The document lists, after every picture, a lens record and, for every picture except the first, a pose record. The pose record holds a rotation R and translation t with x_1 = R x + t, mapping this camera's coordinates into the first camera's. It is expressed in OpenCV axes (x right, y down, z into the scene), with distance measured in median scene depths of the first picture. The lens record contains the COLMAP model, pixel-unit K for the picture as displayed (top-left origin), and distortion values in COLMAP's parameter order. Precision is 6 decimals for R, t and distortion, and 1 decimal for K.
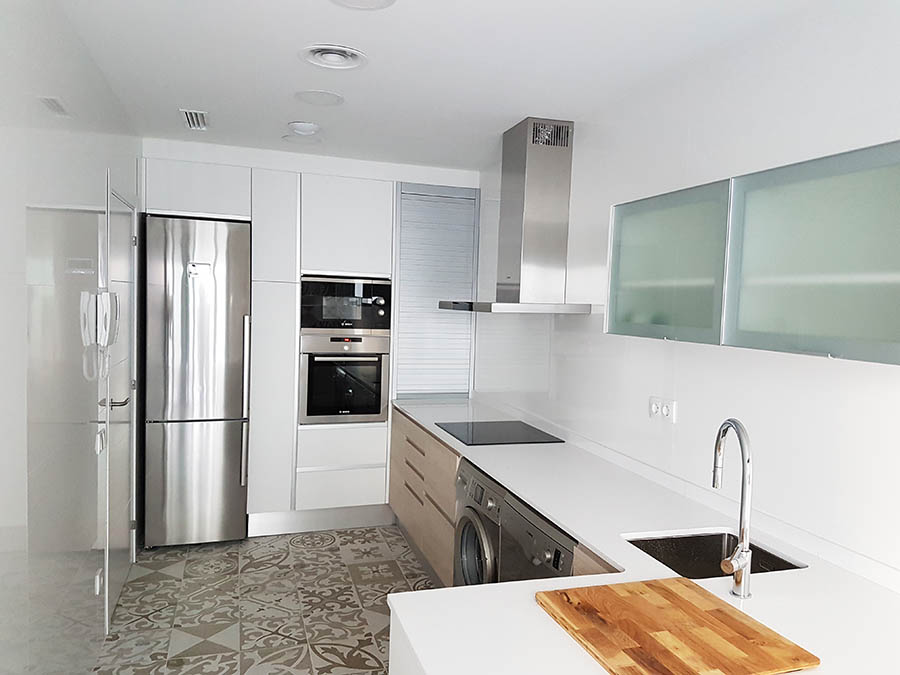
lens RADIAL K [[693.8, 0, 450.0], [0, 693.8, 337.5], [0, 0, 1]] dist [0.207317, -0.363539]
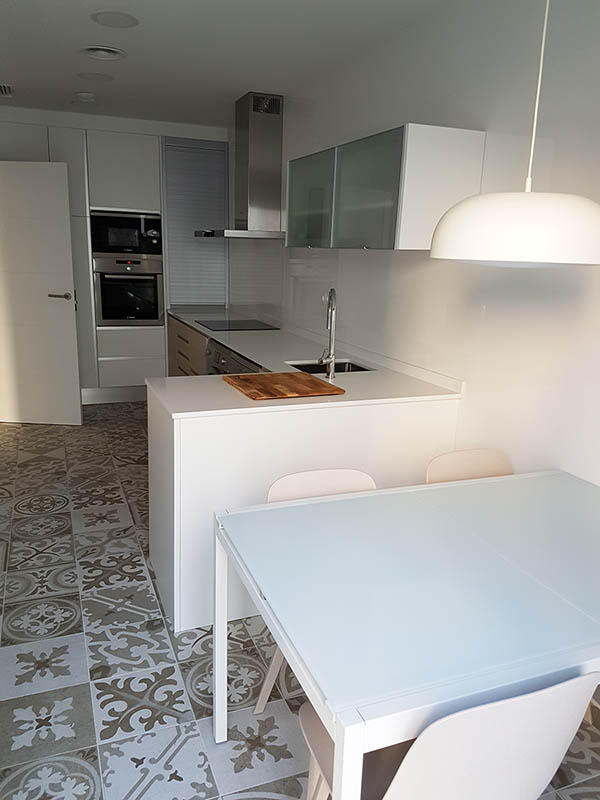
lens RADIAL K [[616.7, 0, 306.2], [0, 616.7, 401.4], [0, 0, 1]] dist [0.207317, -0.363539]
pose [[0.995160, -0.019575, 0.096296, 0.080458], [0.001450, 0.982777, 0.184787, 0.050550], [-0.098255, -0.183753, 0.978049, -0.307615]]
